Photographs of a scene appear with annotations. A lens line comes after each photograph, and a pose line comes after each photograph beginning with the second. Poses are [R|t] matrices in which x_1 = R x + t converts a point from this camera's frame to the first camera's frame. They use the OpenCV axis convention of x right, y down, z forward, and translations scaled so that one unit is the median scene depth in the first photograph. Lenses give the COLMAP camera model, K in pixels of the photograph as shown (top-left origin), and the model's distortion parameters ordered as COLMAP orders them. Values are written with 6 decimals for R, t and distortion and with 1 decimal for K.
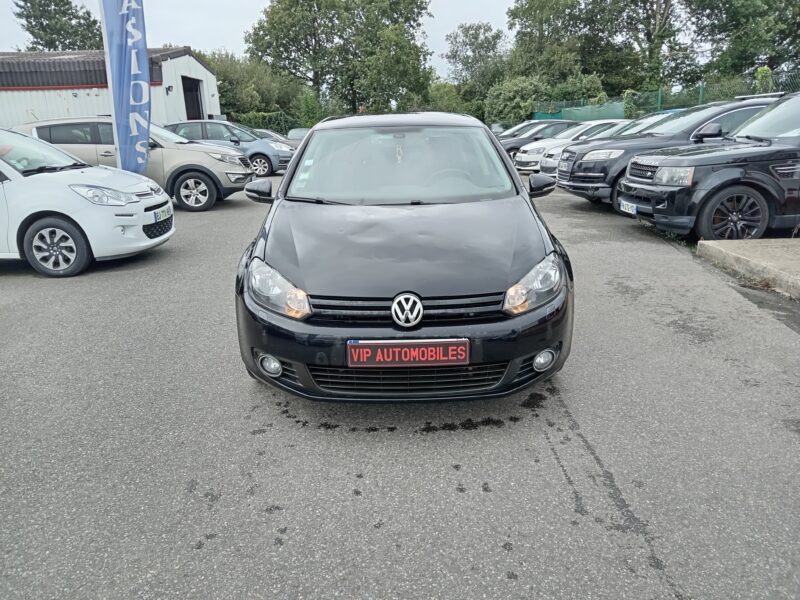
lens RADIAL K [[586.4, 0, 392.1], [0, 586.4, 328.2], [0, 0, 1]] dist [-0.011072, -0.009542]
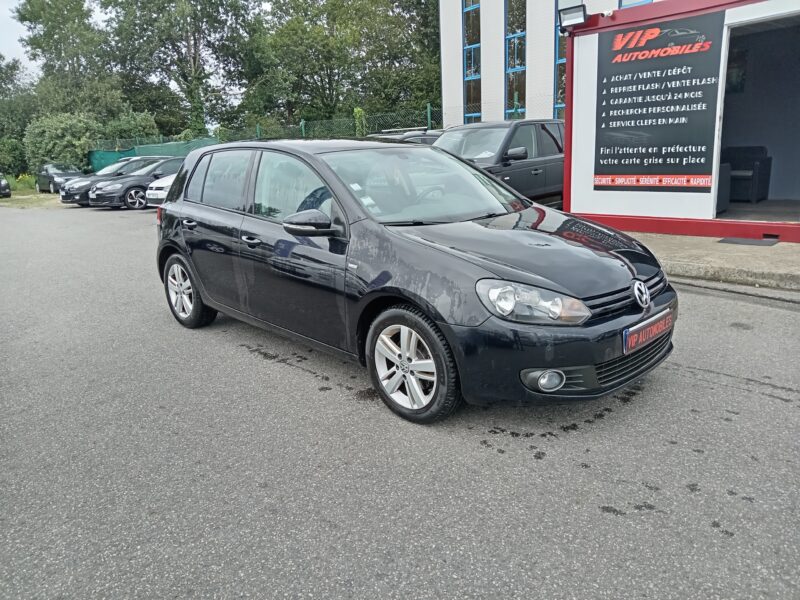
lens RADIAL K [[600.9, 0, 394.2], [0, 600.9, 299.7], [0, 0, 1]] dist [0.021317, -0.043186]
pose [[0.718759, -0.183117, 0.670712, -0.118902], [0.256922, 0.966364, -0.011491, -0.013941], [-0.646047, 0.180580, 0.741629, 0.044770]]
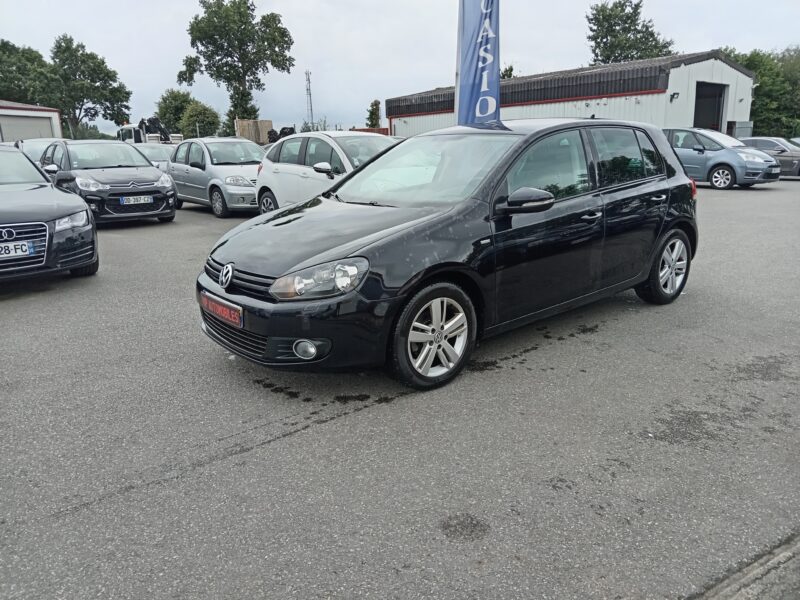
lens RADIAL K [[600.9, 0, 394.2], [0, 600.9, 299.7], [0, 0, 1]] dist [0.021317, -0.043186]
pose [[0.614185, 0.207559, -0.761378, 0.135924], [-0.254315, 0.965379, 0.058022, -0.016102], [0.747061, 0.157993, 0.645707, 0.043494]]
